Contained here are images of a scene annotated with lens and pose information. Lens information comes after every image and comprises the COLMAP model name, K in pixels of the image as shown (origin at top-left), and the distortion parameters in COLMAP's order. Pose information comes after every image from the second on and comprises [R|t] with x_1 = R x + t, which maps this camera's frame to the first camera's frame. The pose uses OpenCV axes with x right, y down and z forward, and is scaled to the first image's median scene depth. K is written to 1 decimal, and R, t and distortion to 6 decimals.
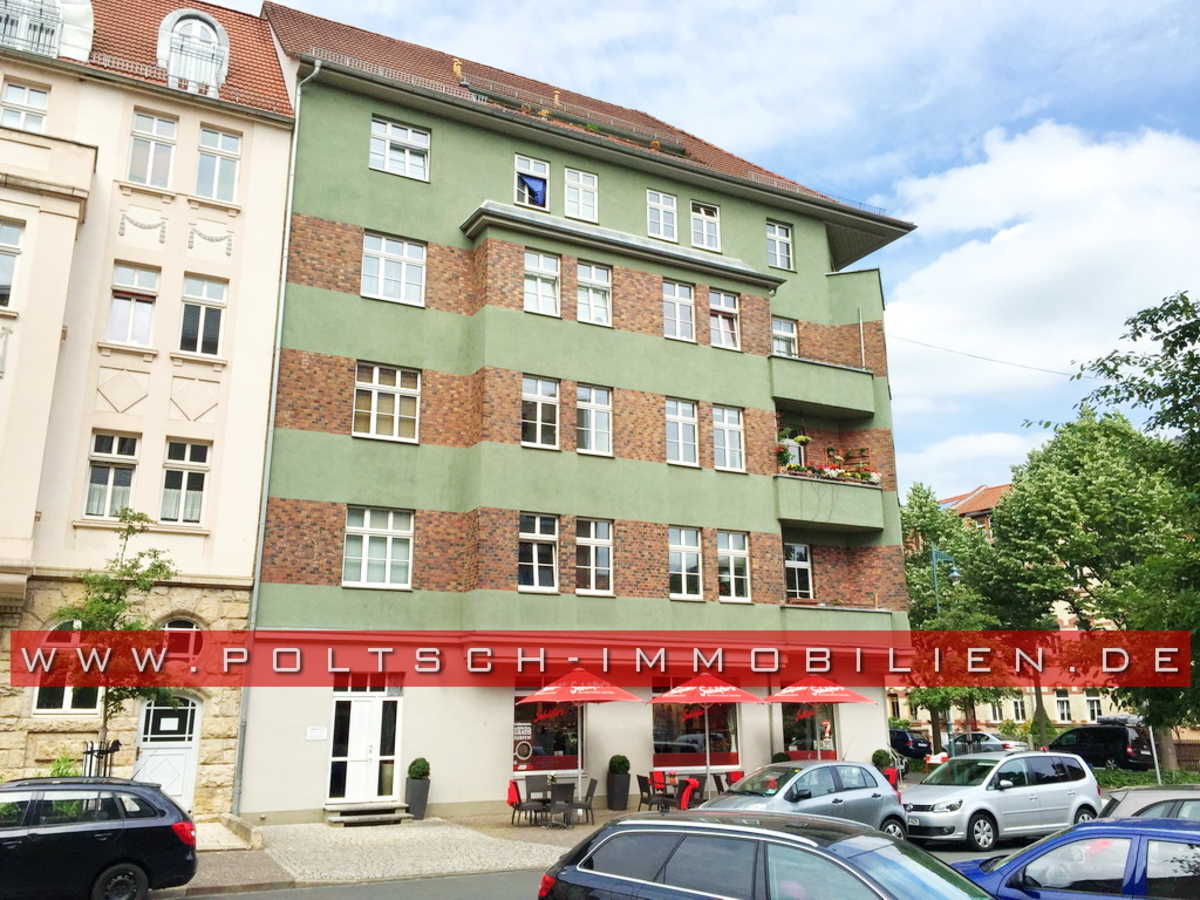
lens RADIAL K [[1015.1, 0, 600.0], [0, 1015.1, 450.0], [0, 0, 1]] dist [0.033188, 0.007473]
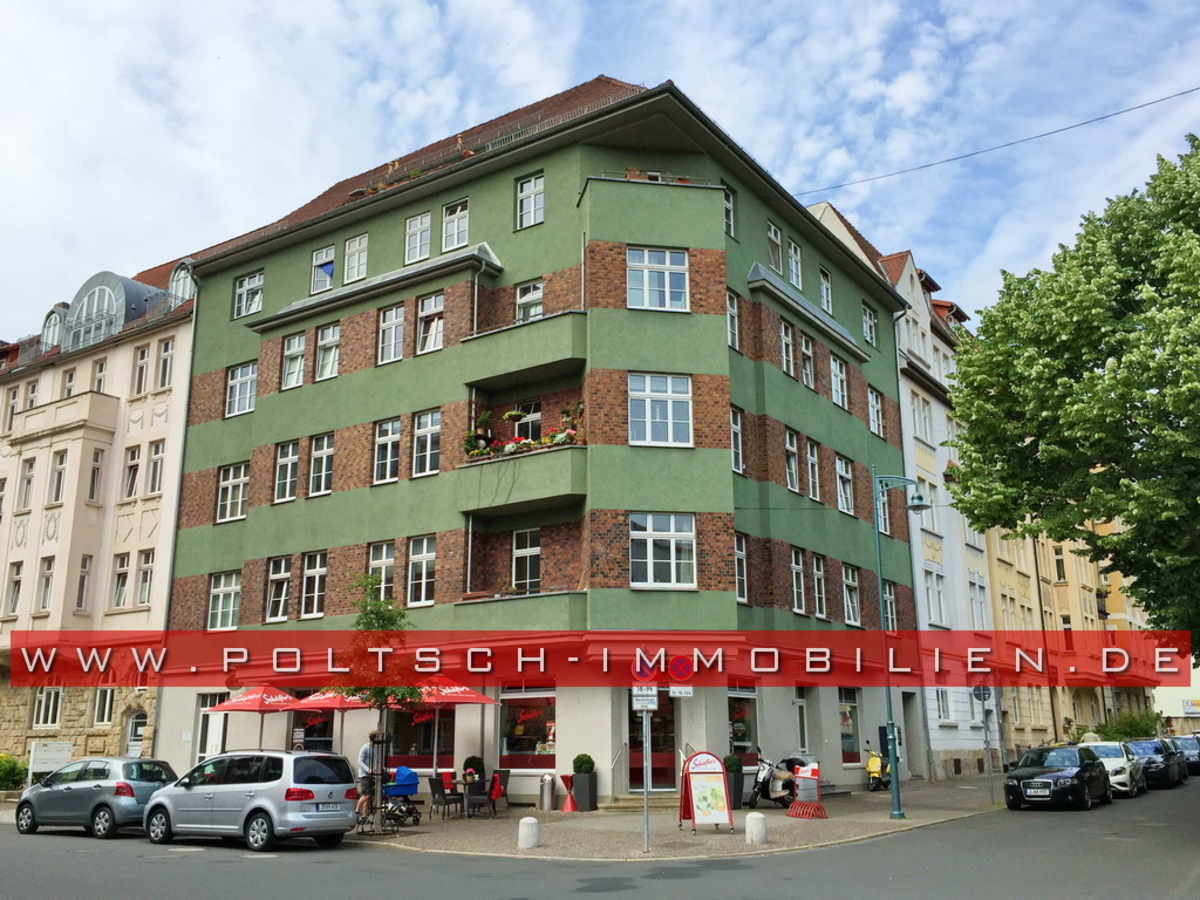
lens RADIAL K [[1120.8, 0, 600.0], [0, 1120.8, 450.0], [0, 0, 1]] dist [-0.001286, -0.005525]
pose [[0.496798, -0.217681, -0.840123, 1.171241], [0.241201, 0.964527, -0.107284, 0.159576], [0.833675, -0.149340, 0.531680, 0.568835]]
